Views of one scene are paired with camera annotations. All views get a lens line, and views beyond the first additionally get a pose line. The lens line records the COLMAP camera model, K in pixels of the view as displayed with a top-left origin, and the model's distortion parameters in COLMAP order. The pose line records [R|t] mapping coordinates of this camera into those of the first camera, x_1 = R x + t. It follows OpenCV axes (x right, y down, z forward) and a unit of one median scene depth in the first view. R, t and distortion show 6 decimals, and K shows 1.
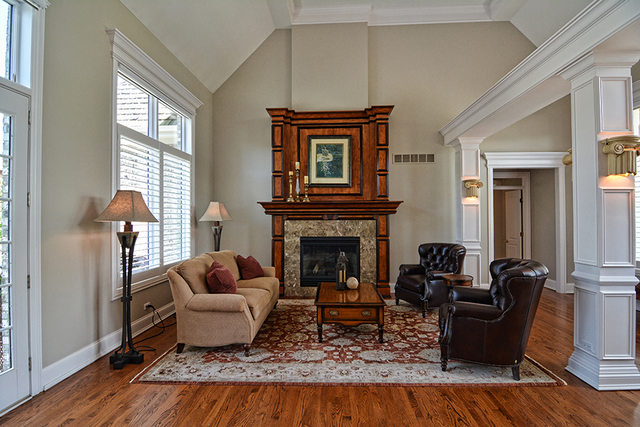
lens RADIAL K [[308.4, 0, 318.4], [0, 308.4, 213.9], [0, 0, 1]] dist [-0.001721, -0.012205]
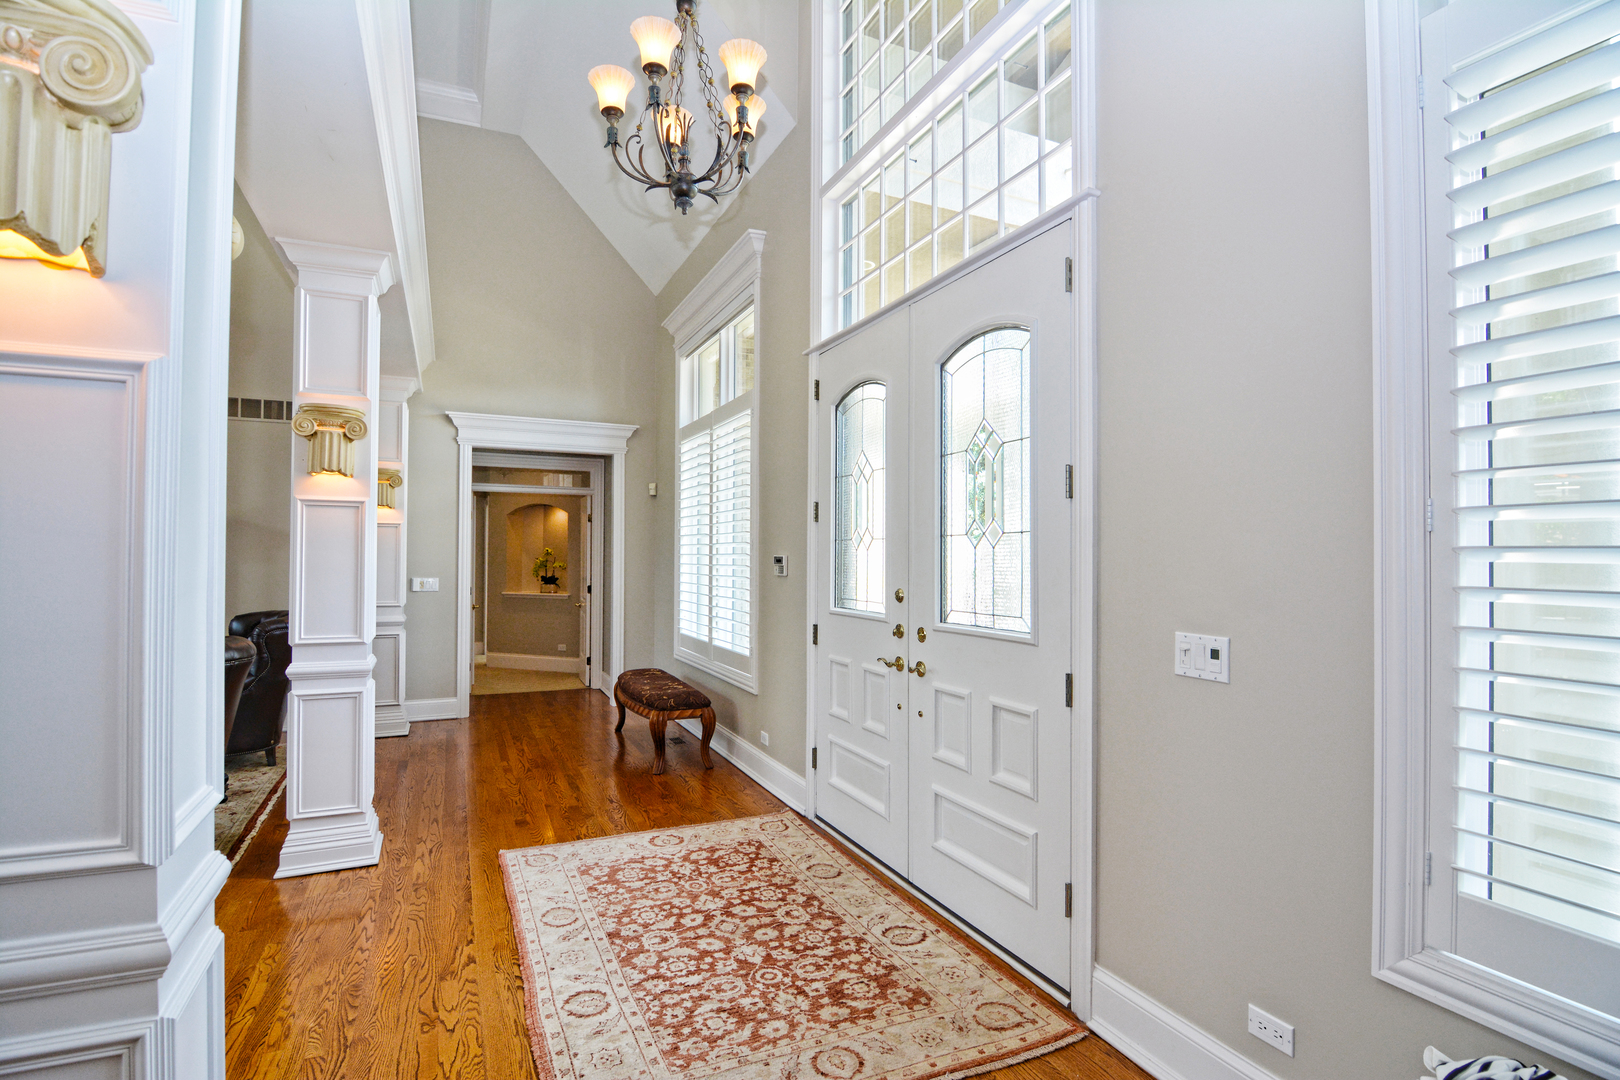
lens RADIAL K [[780.7, 0, 805.9], [0, 780.7, 541.0], [0, 0, 1]] dist [-0.001721, -0.012205]
pose [[0.887741, 0.013245, 0.460152, 0.493145], [-0.011605, 0.999912, -0.006391, -0.004842], [-0.460197, 0.000334, 0.887817, -0.277054]]
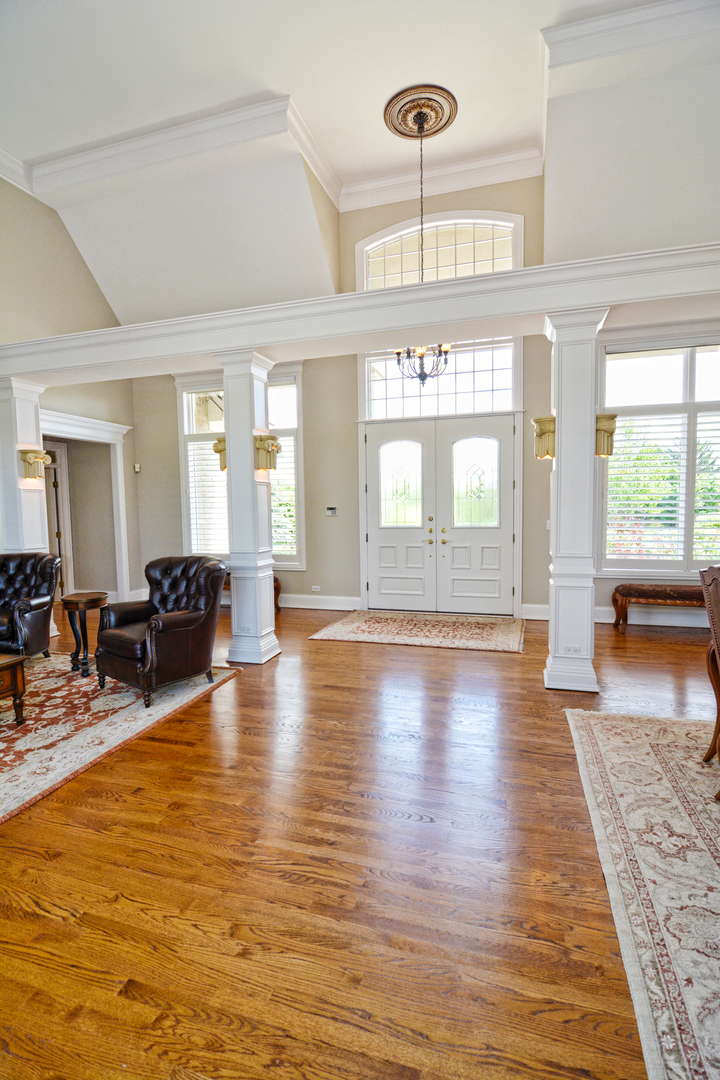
lens RADIAL K [[520.5, 0, 360.0], [0, 520.5, 540.0], [0, 0, 1]] dist [-0.001721, -0.012205]
pose [[0.250045, -0.065621, 0.966008, -0.347554], [0.000381, 0.997707, 0.067676, 0.000769], [-0.968234, -0.016554, 0.249497, 0.080932]]
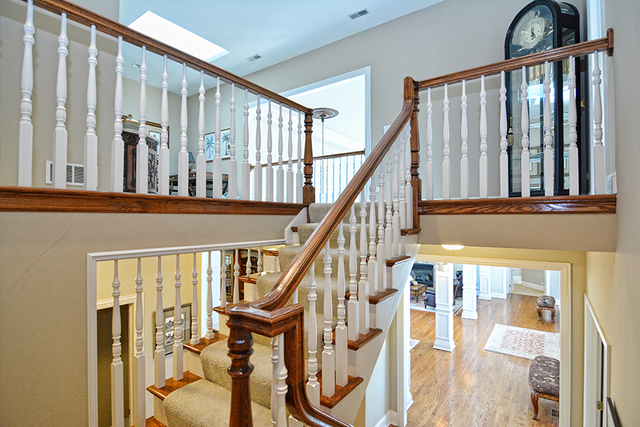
lens RADIAL K [[332.1, 0, 320.0], [0, 332.1, 213.5], [0, 0, 1]] dist [0.000397, 0.000016]
pose [[0.851239, -0.002130, -0.524774, 0.694232], [0.004118, 0.999988, 0.002622, -0.292866], [0.524762, -0.004393, 0.851237, -1.413676]]
